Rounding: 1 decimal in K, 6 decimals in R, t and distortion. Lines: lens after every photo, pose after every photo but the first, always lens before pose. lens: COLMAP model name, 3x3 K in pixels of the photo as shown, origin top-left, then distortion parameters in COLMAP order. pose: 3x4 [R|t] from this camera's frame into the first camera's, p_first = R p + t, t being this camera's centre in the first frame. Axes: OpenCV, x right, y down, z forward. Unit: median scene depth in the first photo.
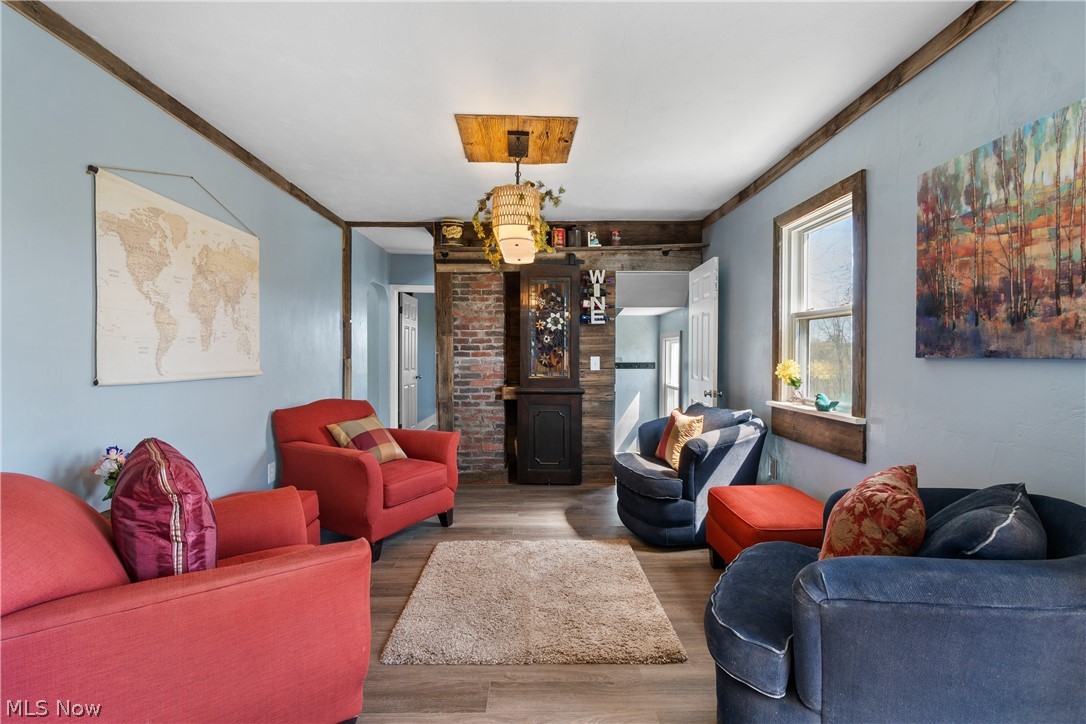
lens RADIAL K [[495.6, 0, 543.0], [0, 495.6, 362.0], [0, 0, 1]] dist [0.003394, 0.000225]
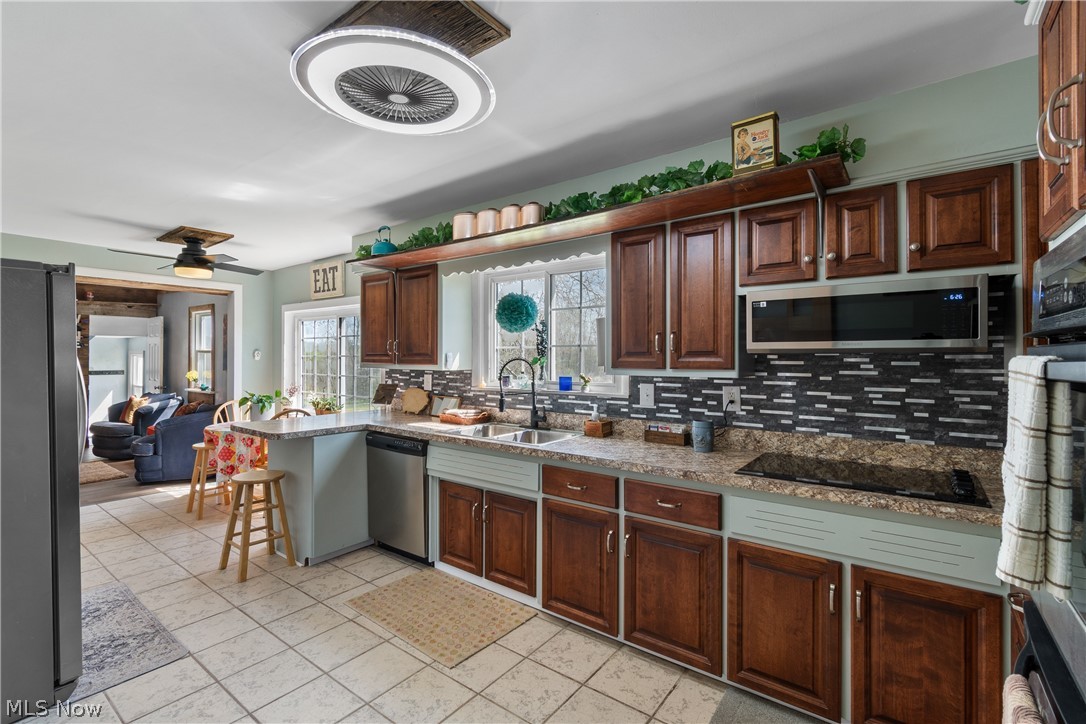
lens RADIAL K [[479.5, 0, 540.8], [0, 479.5, 357.0], [0, 0, 1]] dist [0.001619, -0.000817]
pose [[0.604516, 0.000987, 0.796592, -0.407535], [0.005615, 0.999969, -0.005500, -0.058380], [-0.796573, 0.007797, 0.604492, -2.159824]]
